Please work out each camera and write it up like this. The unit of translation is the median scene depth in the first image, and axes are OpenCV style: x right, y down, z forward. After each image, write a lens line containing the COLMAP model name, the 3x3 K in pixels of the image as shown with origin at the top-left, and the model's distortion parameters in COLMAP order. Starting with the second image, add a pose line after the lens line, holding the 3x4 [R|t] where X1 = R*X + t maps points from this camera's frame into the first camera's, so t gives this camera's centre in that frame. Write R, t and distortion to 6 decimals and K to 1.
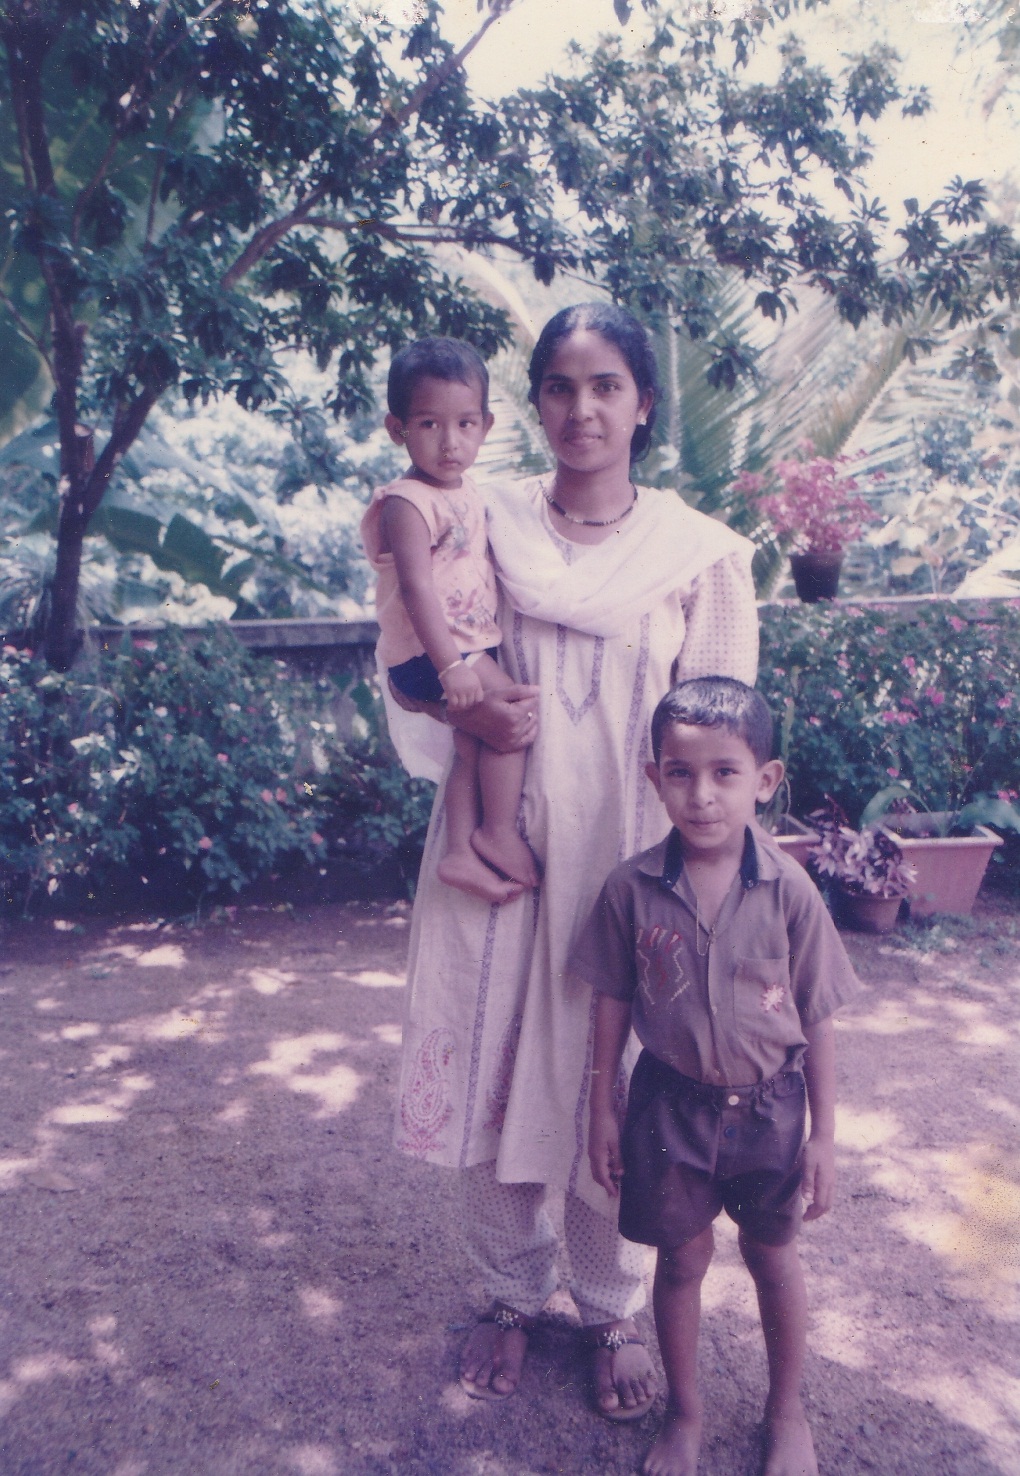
lens RADIAL K [[1764.3, 0, 509.2], [0, 1764.3, 738.2], [0, 0, 1]] dist [0.002773, 0.000000]
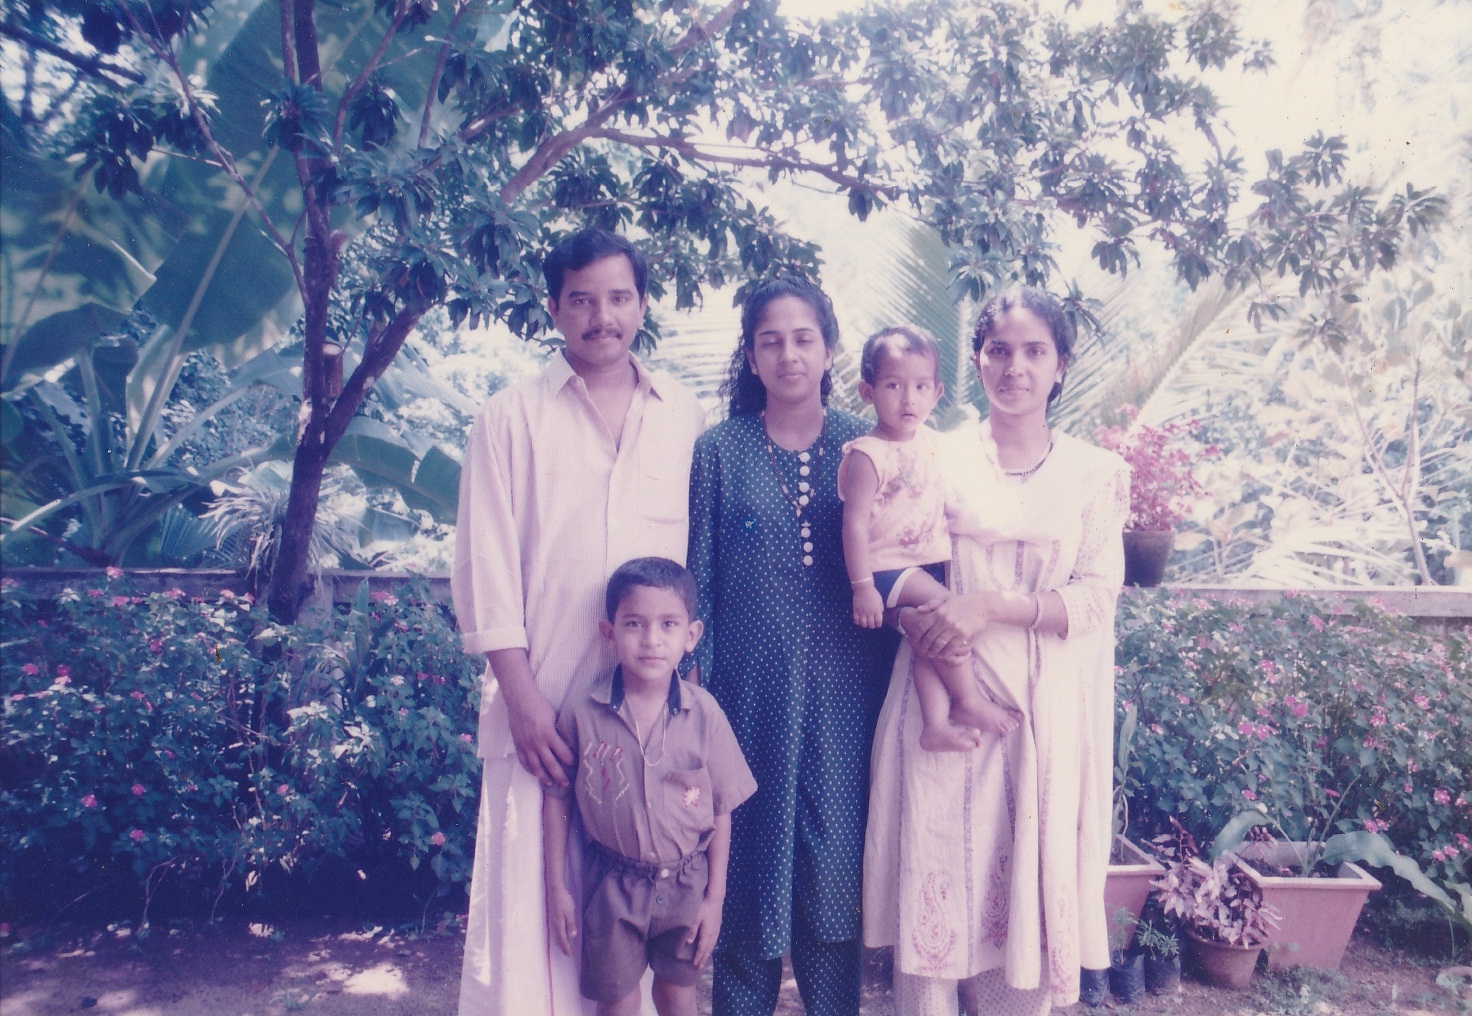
lens RADIAL K [[1283.0, 0, 738.0], [0, 1283.0, 507.5], [0, 0, 1]] dist [-0.008096, 0.009622]
pose [[0.997631, 0.053175, 0.043655, -0.063609], [-0.049549, 0.995537, -0.080323, -0.055442], [-0.047731, 0.077969, 0.995812, 0.365162]]
